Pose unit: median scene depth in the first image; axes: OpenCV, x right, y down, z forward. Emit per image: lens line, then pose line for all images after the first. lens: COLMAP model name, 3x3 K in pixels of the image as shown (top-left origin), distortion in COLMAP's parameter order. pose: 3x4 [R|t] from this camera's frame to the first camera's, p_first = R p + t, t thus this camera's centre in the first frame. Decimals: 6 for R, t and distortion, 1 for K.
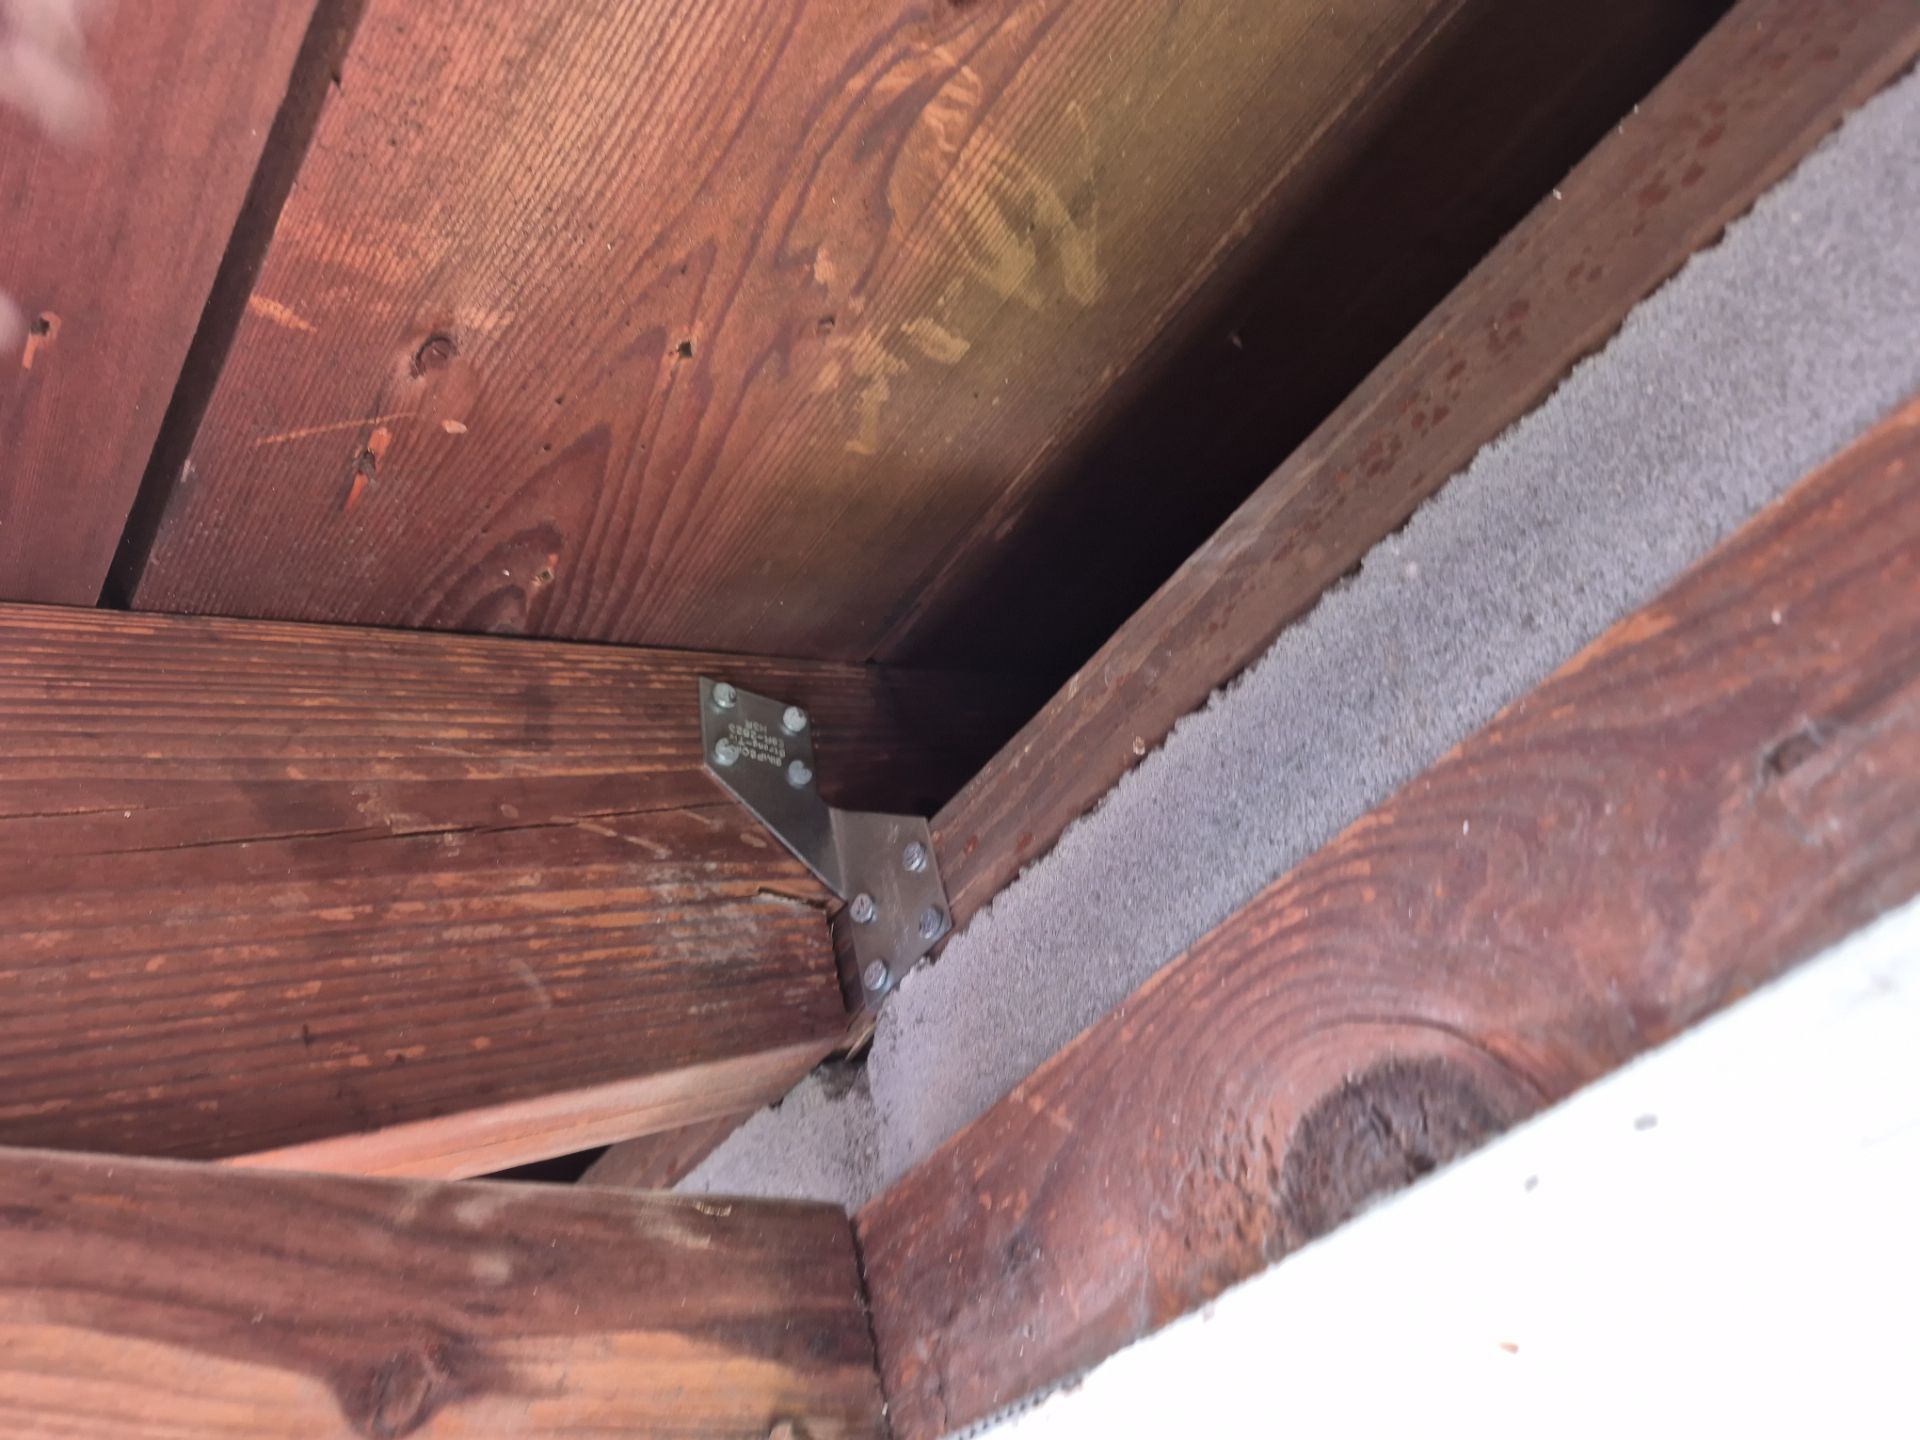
lens RADIAL K [[1404.6, 0, 960.0], [0, 1404.6, 720.0], [0, 0, 1]] dist [0.051824, -0.101978]
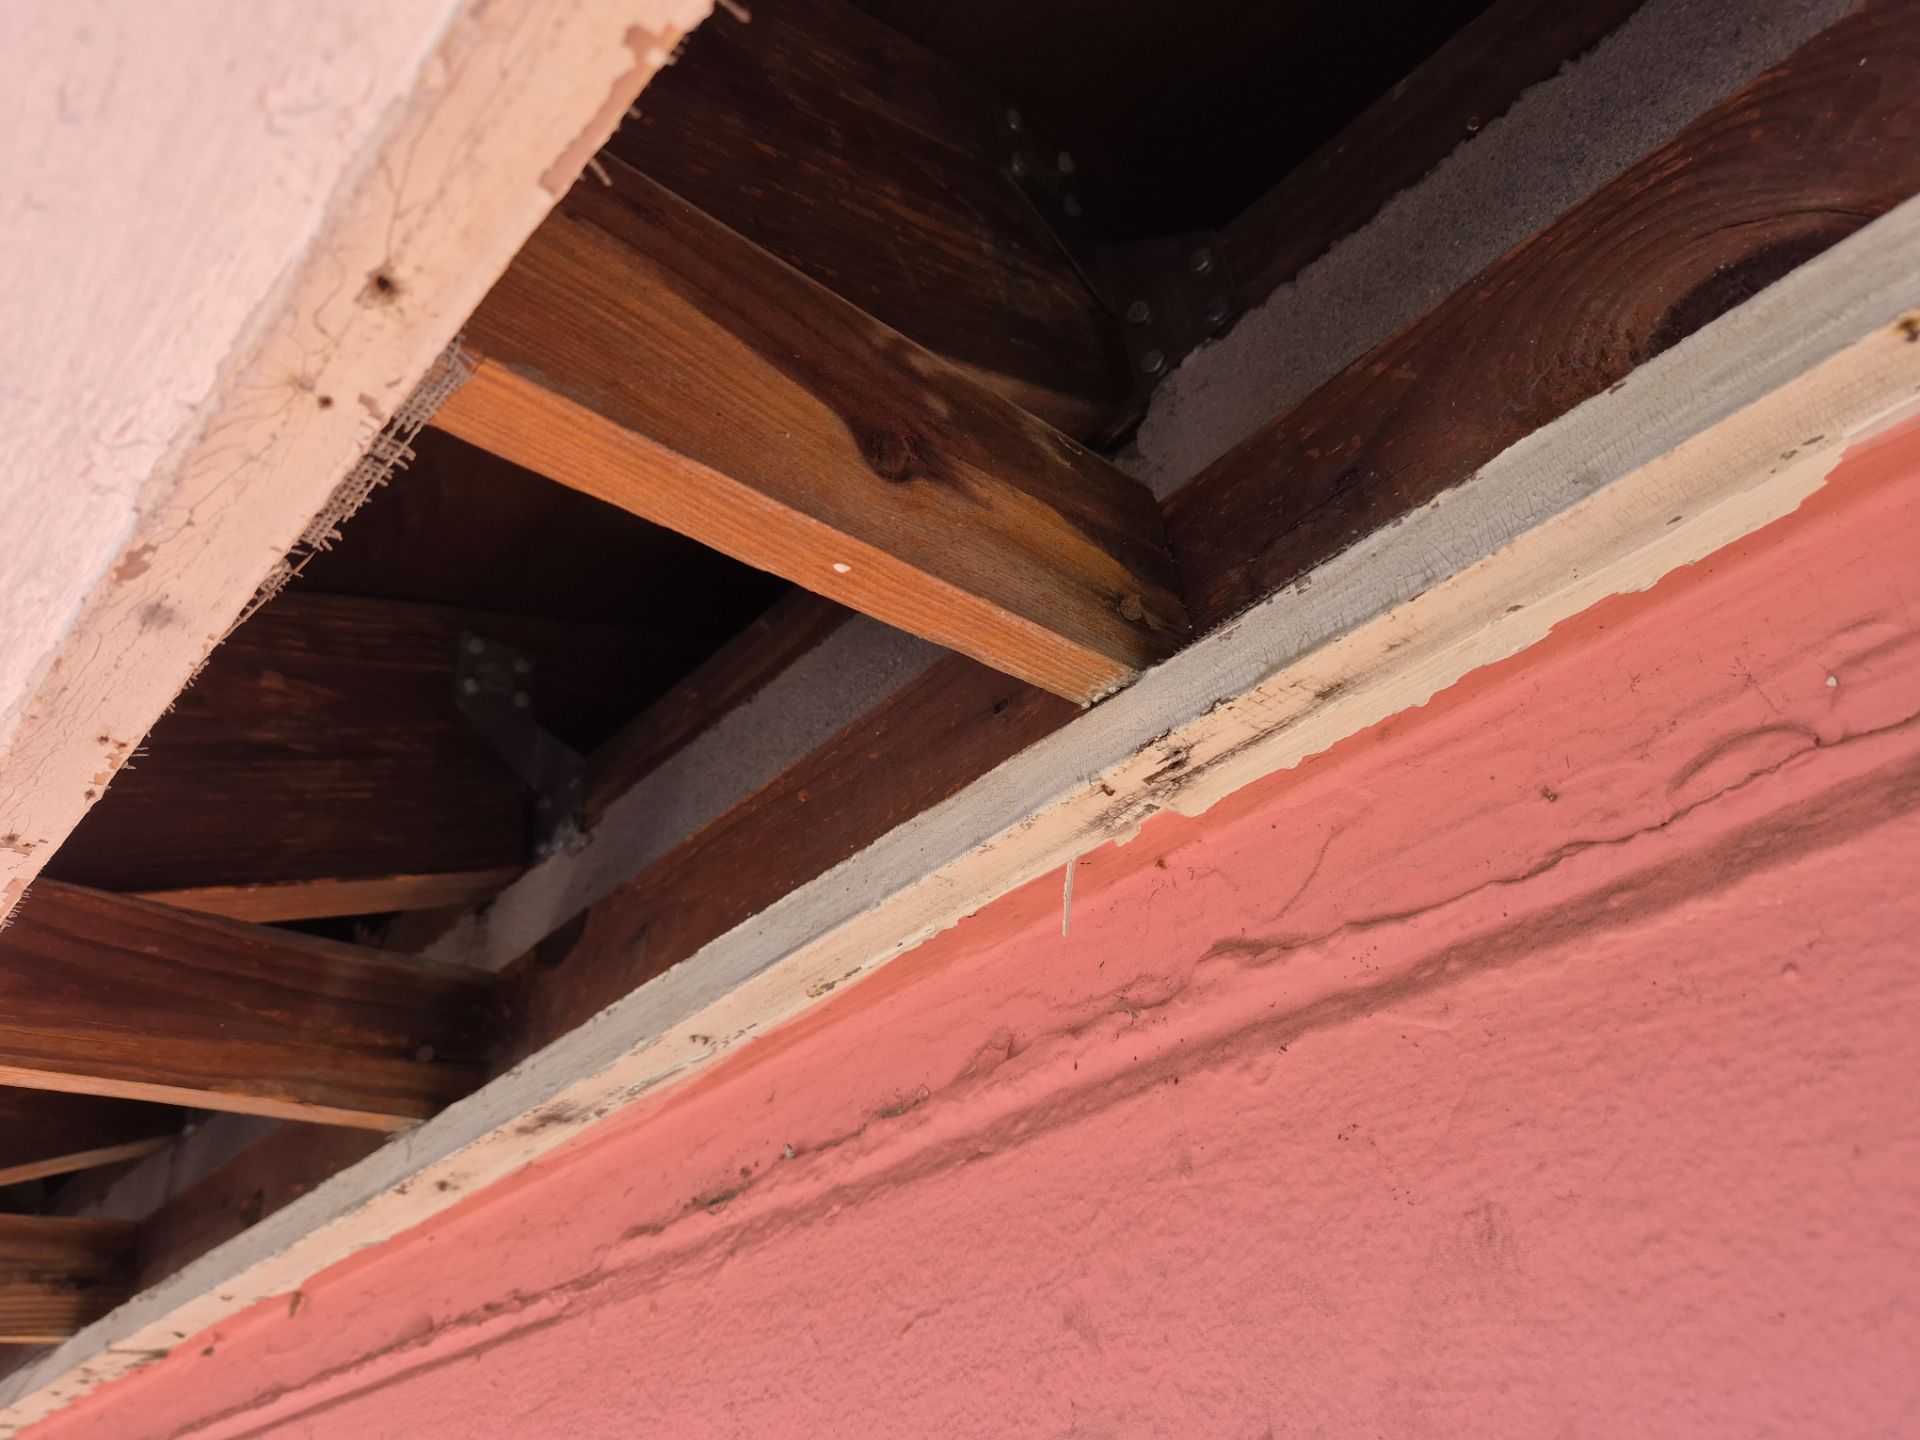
lens RADIAL K [[1435.5, 0, 960.0], [0, 1435.5, 720.0], [0, 0, 1]] dist [0.118968, -0.205362]
pose [[0.989189, 0.136724, 0.053029, -0.305760], [-0.142540, 0.981405, 0.128557, 0.438899], [-0.034466, -0.134726, 0.990283, -0.228904]]
